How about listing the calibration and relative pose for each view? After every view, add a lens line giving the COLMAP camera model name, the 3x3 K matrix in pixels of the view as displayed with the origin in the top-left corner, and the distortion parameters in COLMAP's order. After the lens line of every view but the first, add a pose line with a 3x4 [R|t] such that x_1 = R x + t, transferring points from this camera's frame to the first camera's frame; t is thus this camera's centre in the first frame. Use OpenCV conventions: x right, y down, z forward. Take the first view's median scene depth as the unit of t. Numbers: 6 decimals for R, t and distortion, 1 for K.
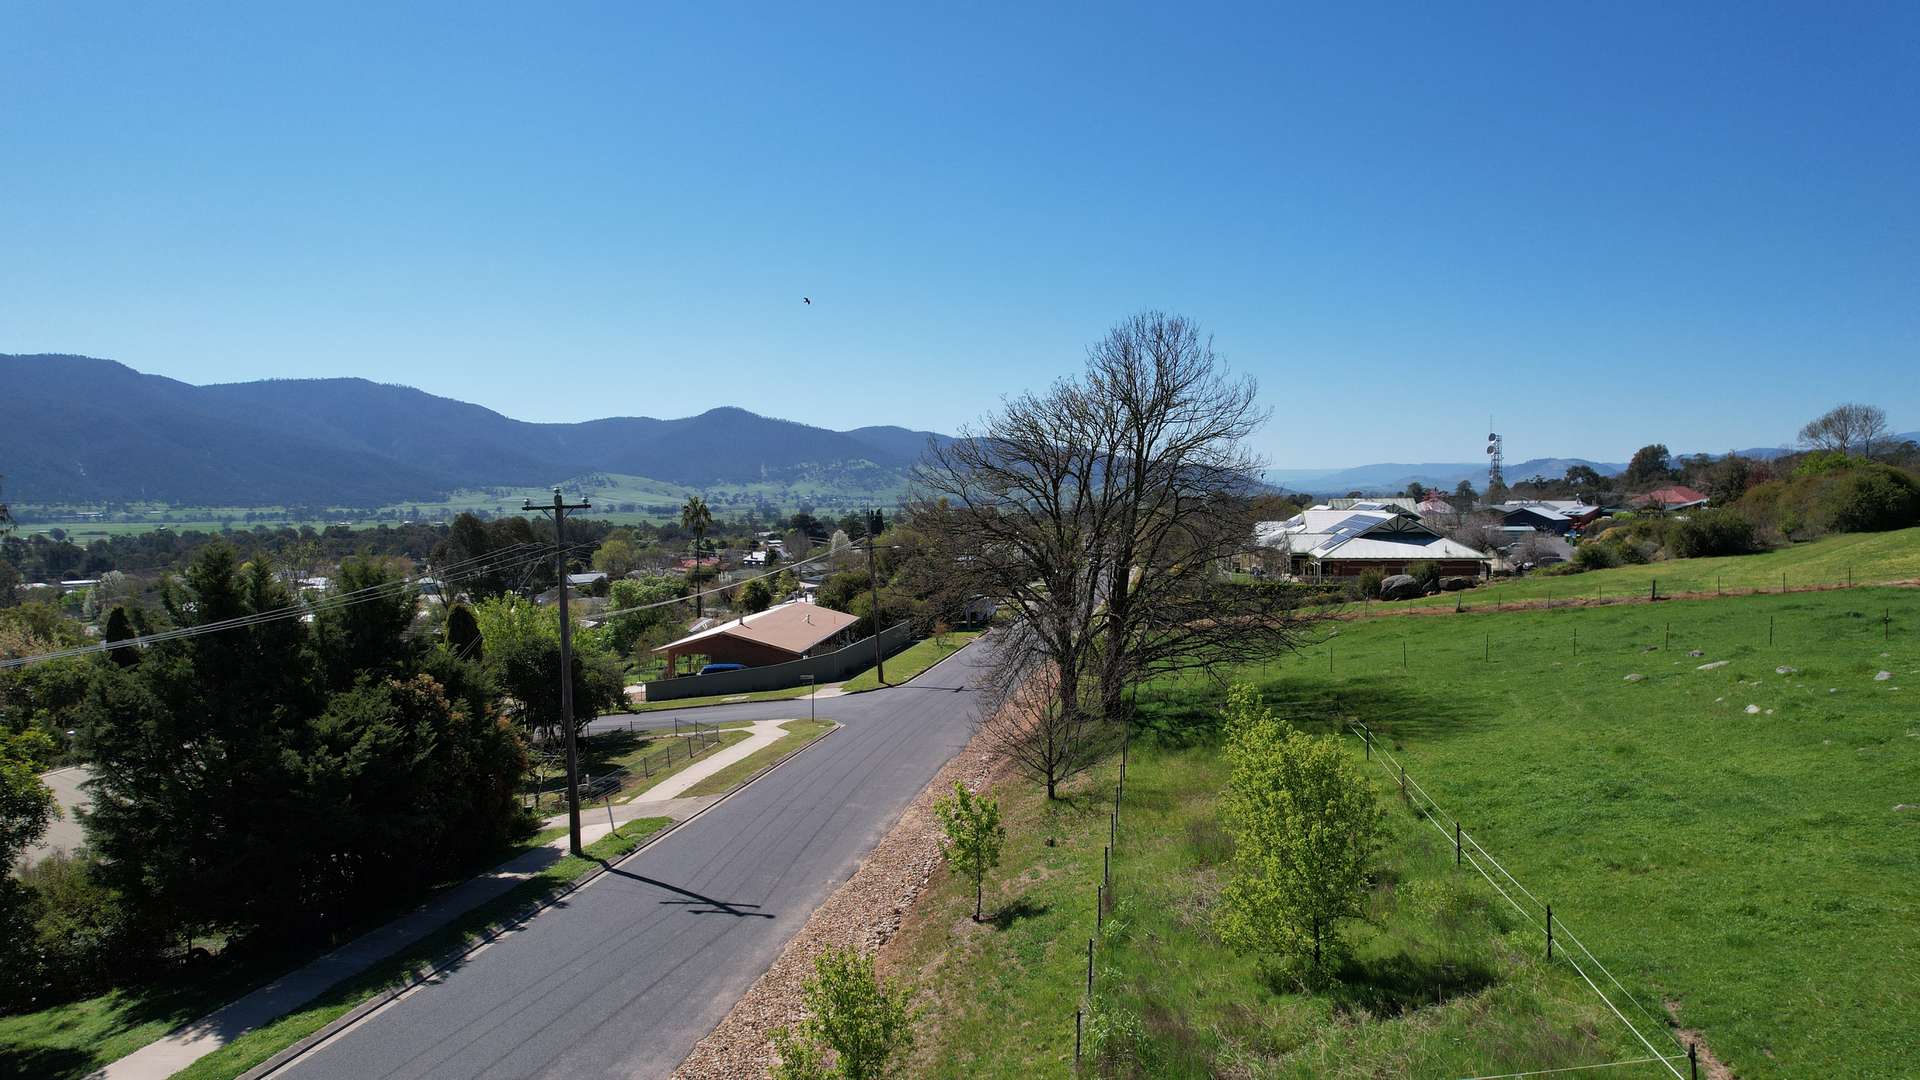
lens RADIAL K [[1237.0, 0, 979.6], [0, 1237.0, 559.4], [0, 0, 1]] dist [-0.081805, 0.060223]
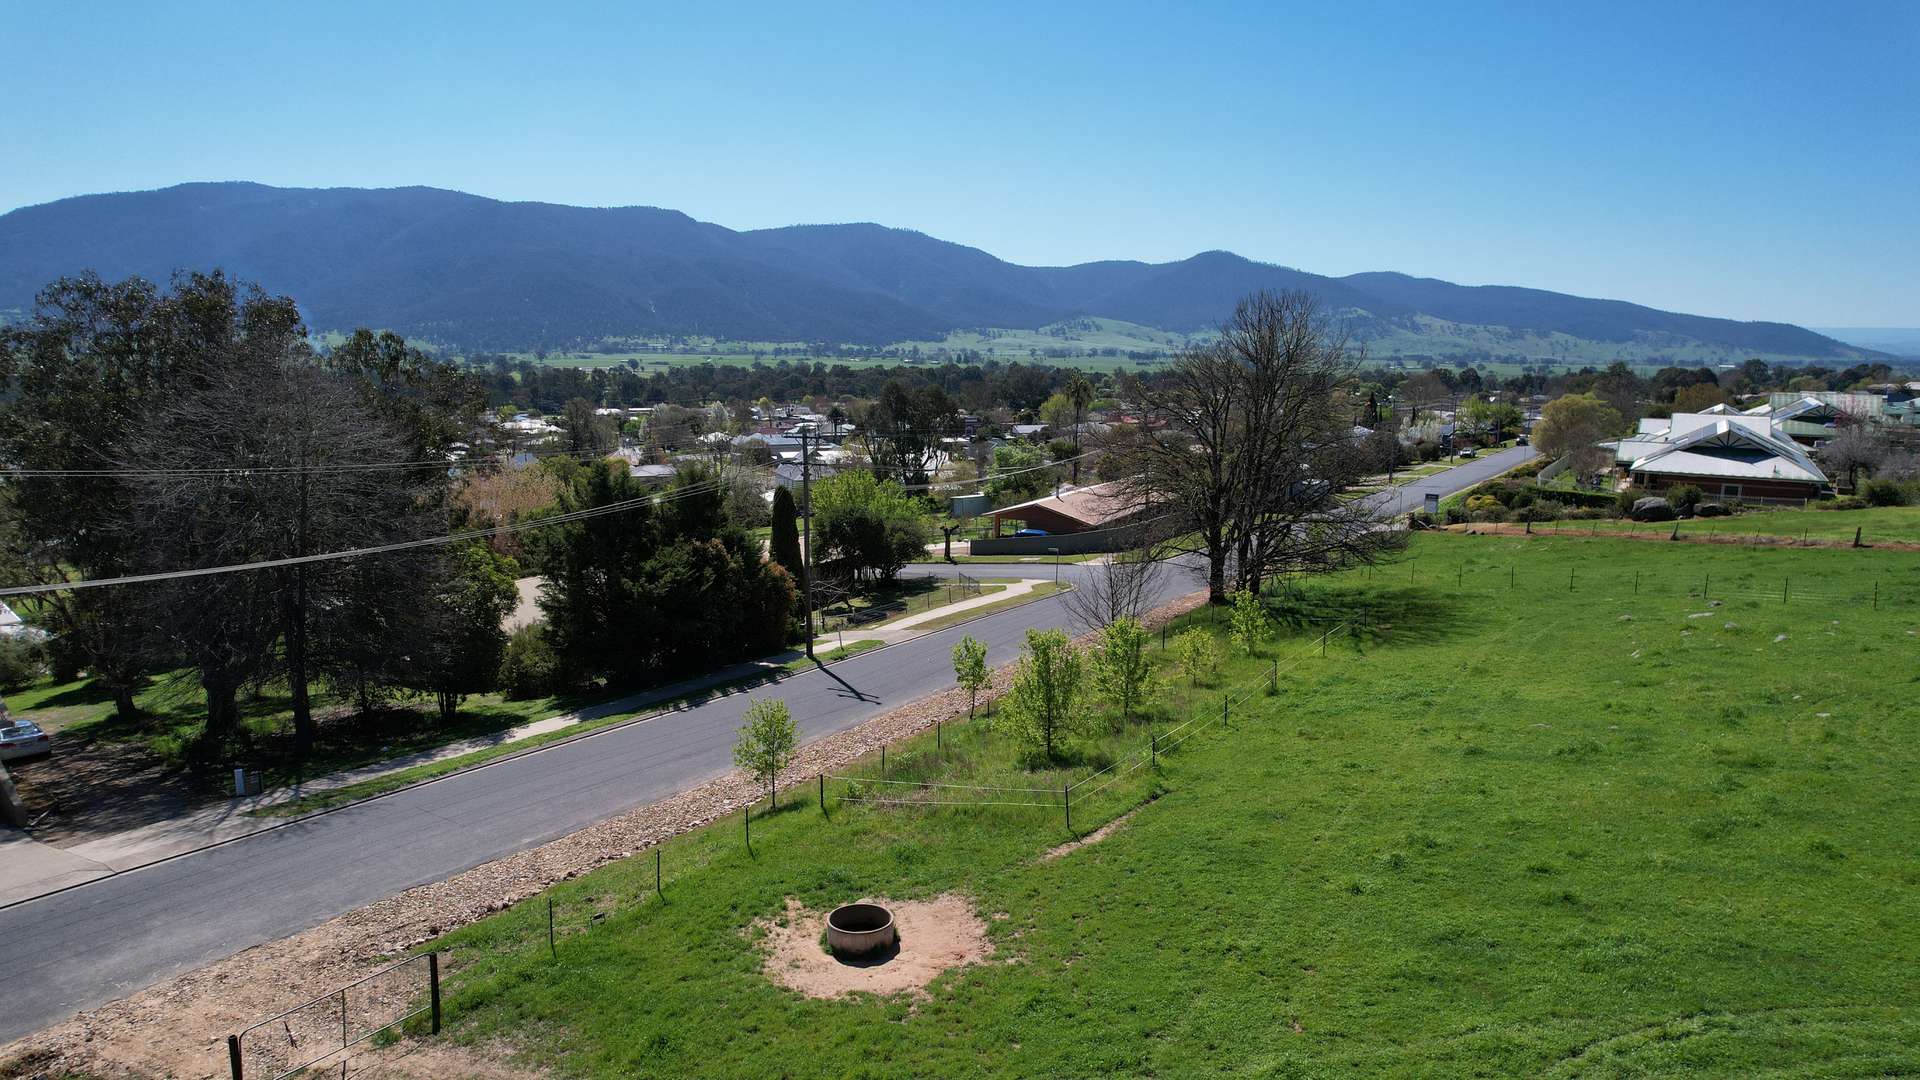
lens RADIAL K [[1237.0, 0, 965.7], [0, 1237.0, 571.0], [0, 0, 1]] dist [-0.081805, 0.060223]
pose [[0.922643, 0.092106, -0.374495, 0.151100], [-0.041920, 0.989260, 0.140029, -0.034282], [0.383371, -0.113498, 0.916594, -0.127557]]
